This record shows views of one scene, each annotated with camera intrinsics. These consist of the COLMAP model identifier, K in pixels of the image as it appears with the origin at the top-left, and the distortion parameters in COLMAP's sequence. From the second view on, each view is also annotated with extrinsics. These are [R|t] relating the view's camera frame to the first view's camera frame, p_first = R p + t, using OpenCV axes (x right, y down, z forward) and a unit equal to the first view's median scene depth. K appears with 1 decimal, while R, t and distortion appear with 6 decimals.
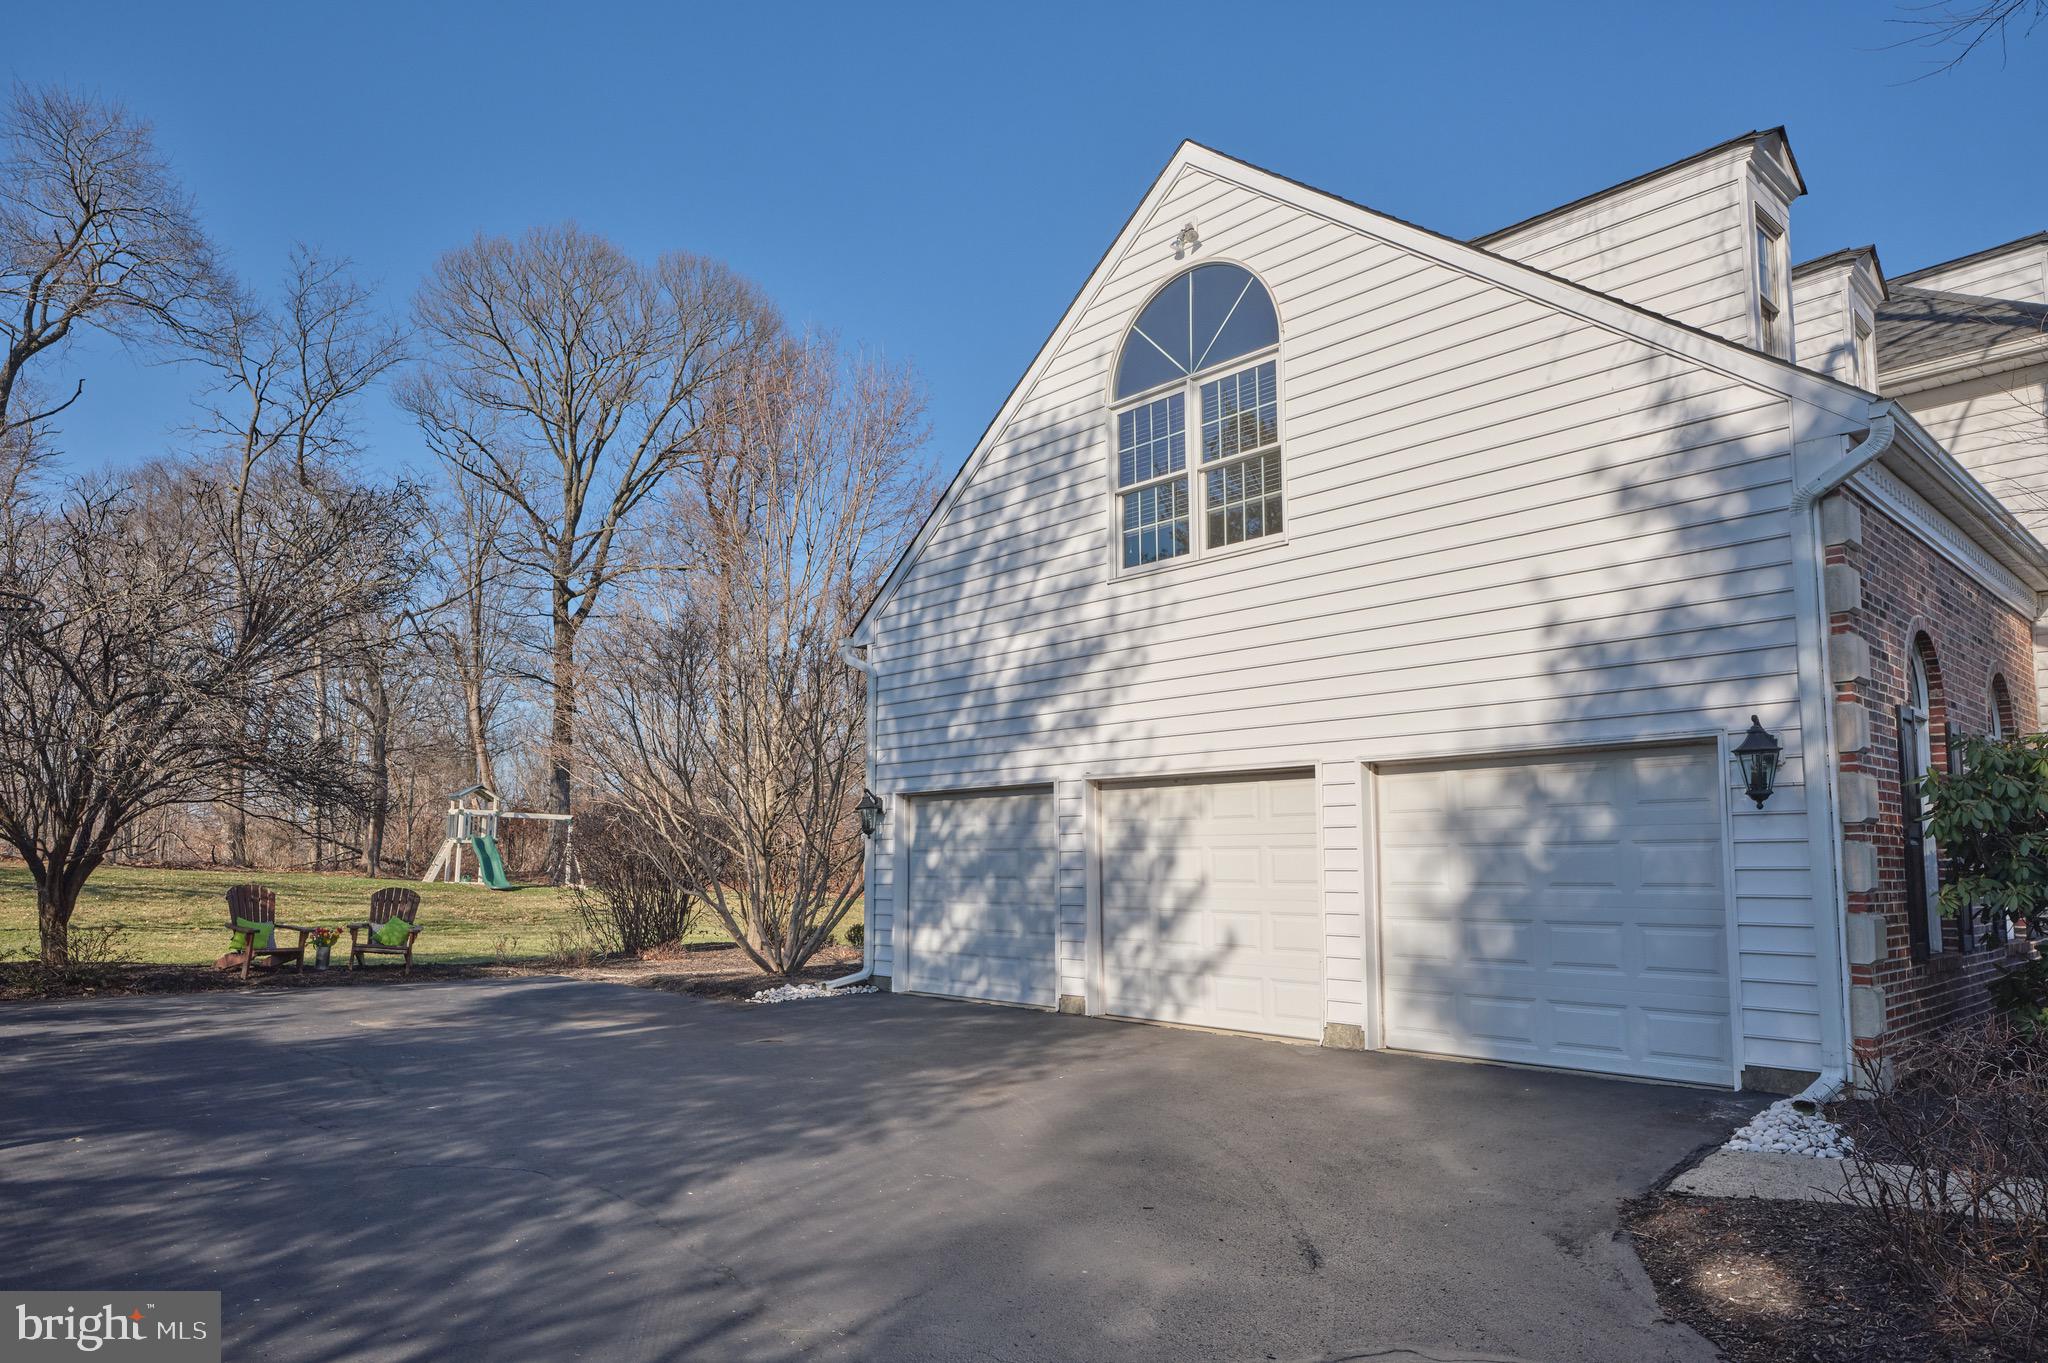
lens RADIAL K [[1263.4, 0, 987.0], [0, 1263.4, 746.2], [0, 0, 1]] dist [0.007586, 0.005212]
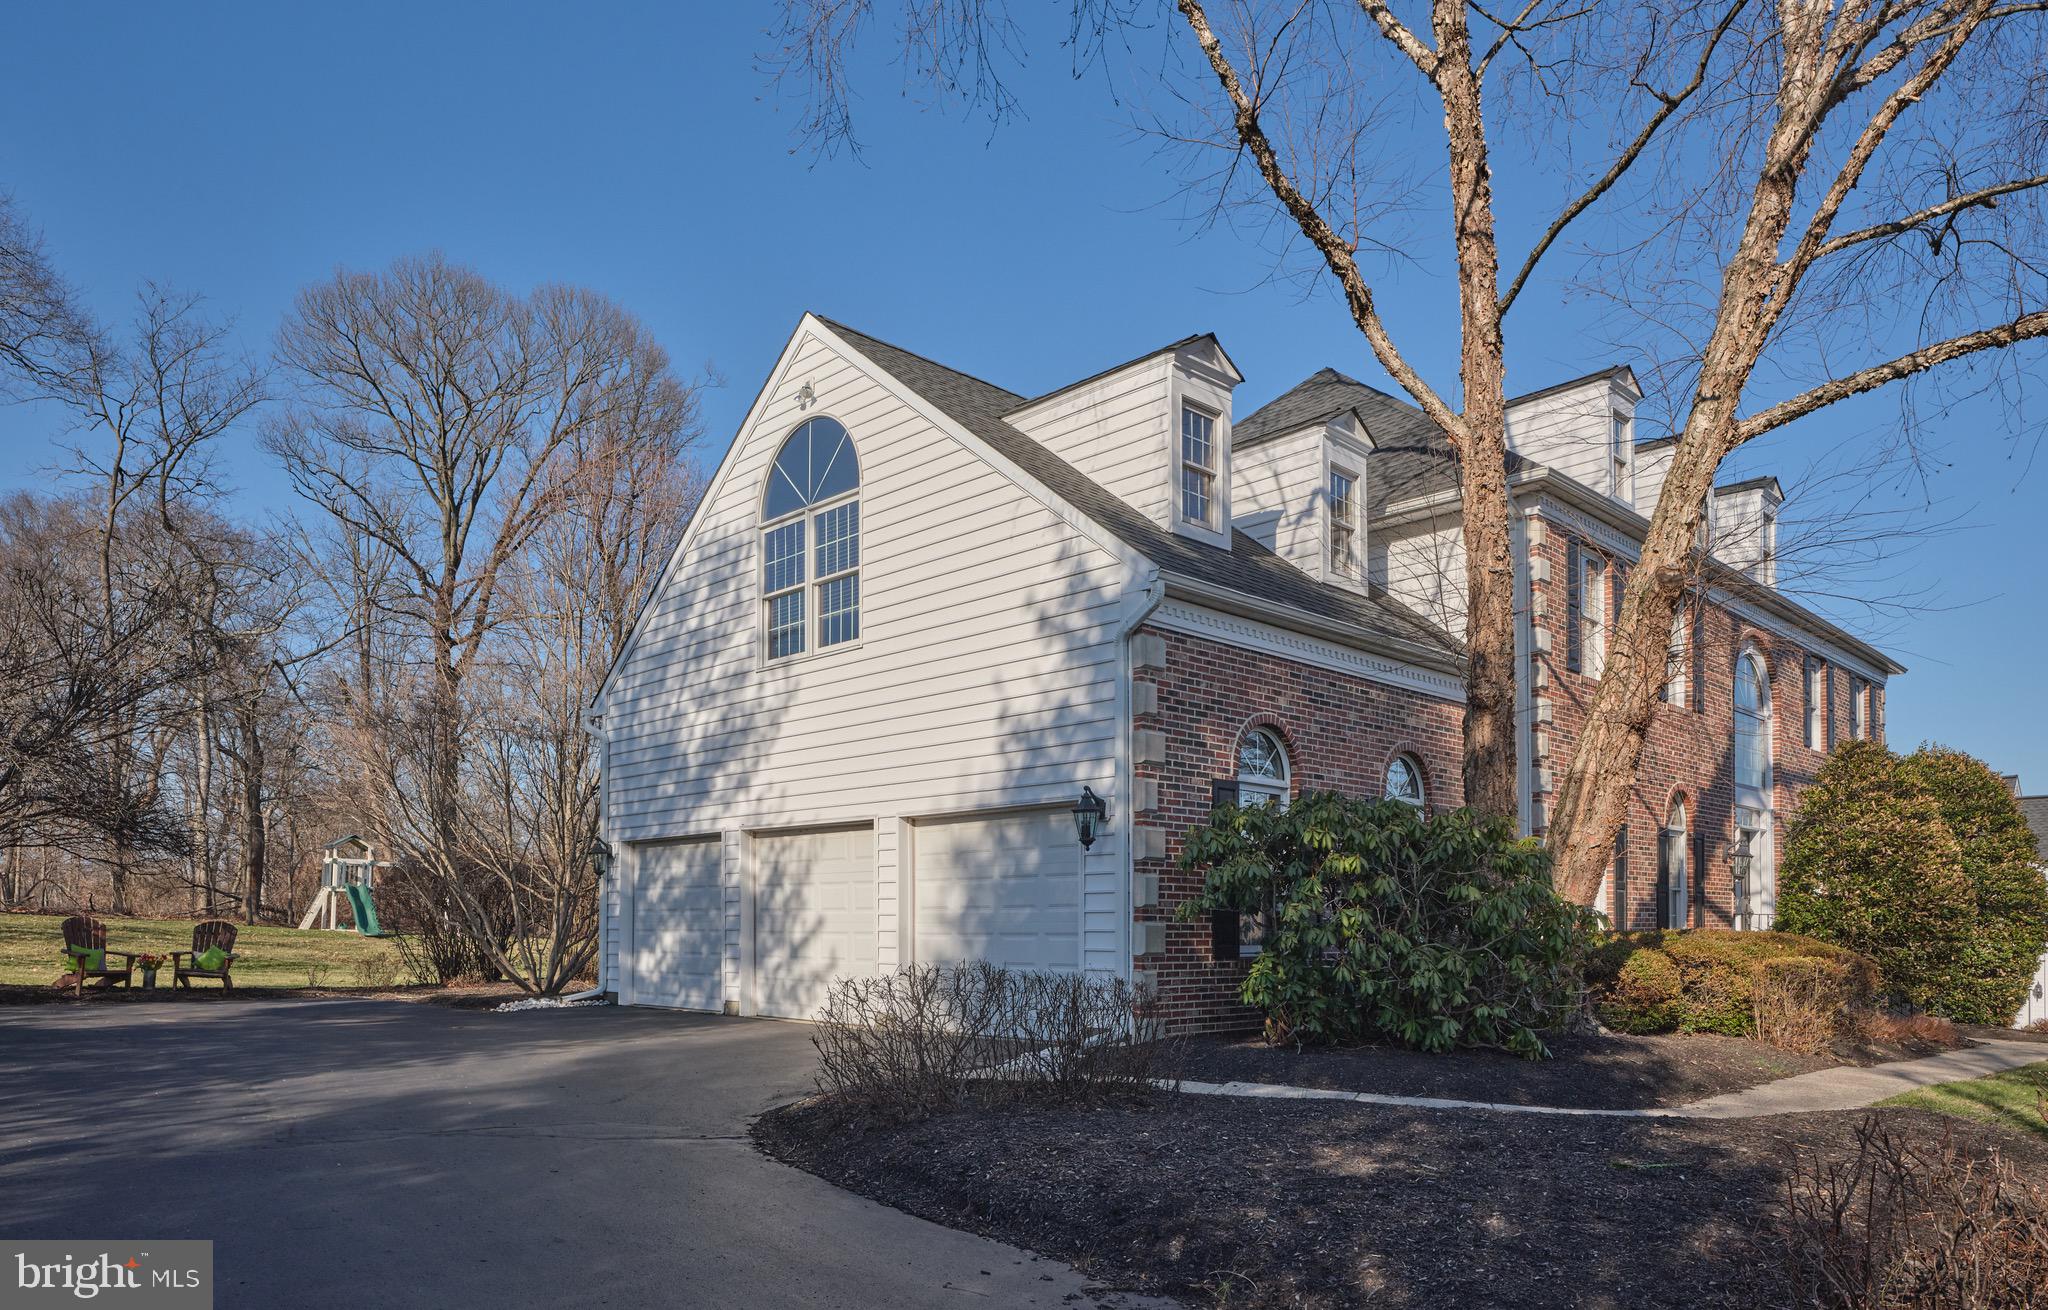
lens RADIAL K [[1353.7, 0, 984.0], [0, 1353.7, 889.6], [0, 0, 1]] dist [0.008561, -0.001958]
pose [[0.999774, 0.001962, 0.021148, 0.278155], [-0.003420, 0.997600, 0.069159, -0.007620], [-0.020961, -0.069216, 0.997381, -0.332195]]
